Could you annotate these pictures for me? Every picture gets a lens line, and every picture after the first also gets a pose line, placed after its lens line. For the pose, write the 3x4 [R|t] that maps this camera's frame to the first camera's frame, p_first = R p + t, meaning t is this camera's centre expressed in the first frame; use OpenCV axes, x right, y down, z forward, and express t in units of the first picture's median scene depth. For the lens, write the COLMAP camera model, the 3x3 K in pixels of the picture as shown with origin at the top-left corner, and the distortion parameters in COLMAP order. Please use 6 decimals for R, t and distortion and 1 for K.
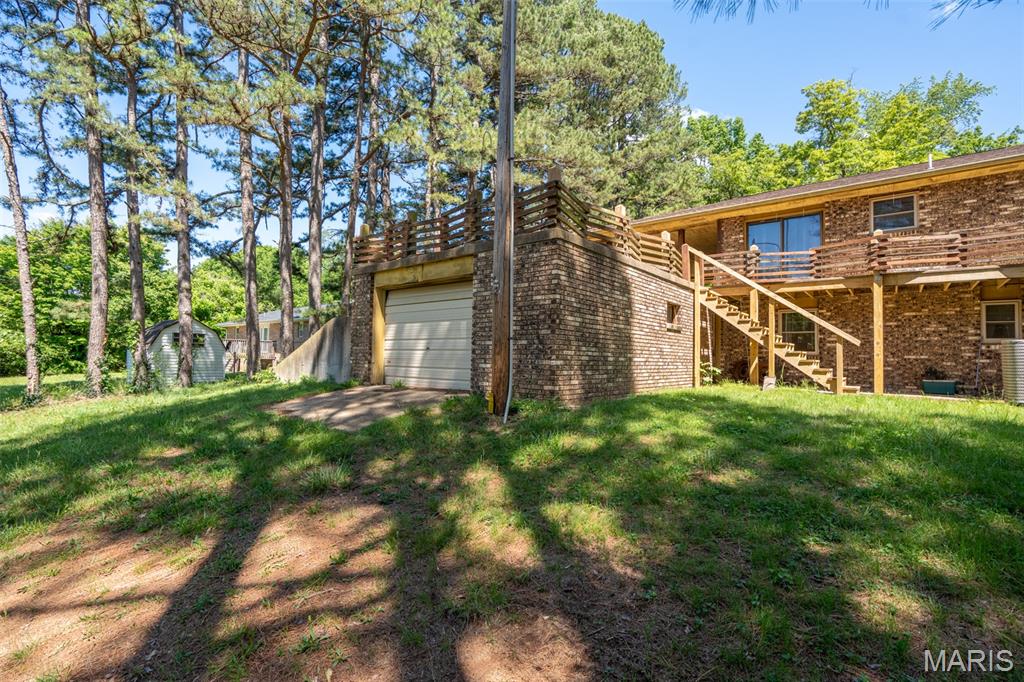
lens RADIAL K [[469.3, 0, 509.9], [0, 469.3, 338.1], [0, 0, 1]] dist [-0.005332, -0.000304]
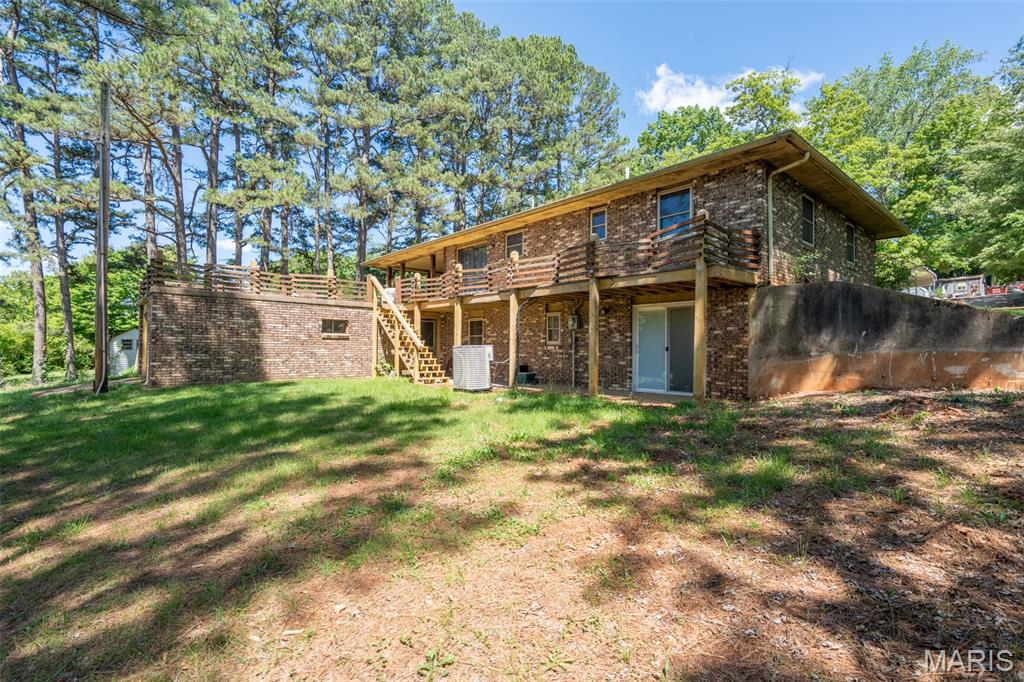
lens RADIAL K [[469.3, 0, 515.0], [0, 469.3, 343.4], [0, 0, 1]] dist [-0.005332, -0.000304]
pose [[0.988728, -0.014040, -0.149064, 1.222465], [0.018909, 0.999331, 0.031295, -0.038675], [0.148525, -0.033761, 0.988332, -0.375530]]
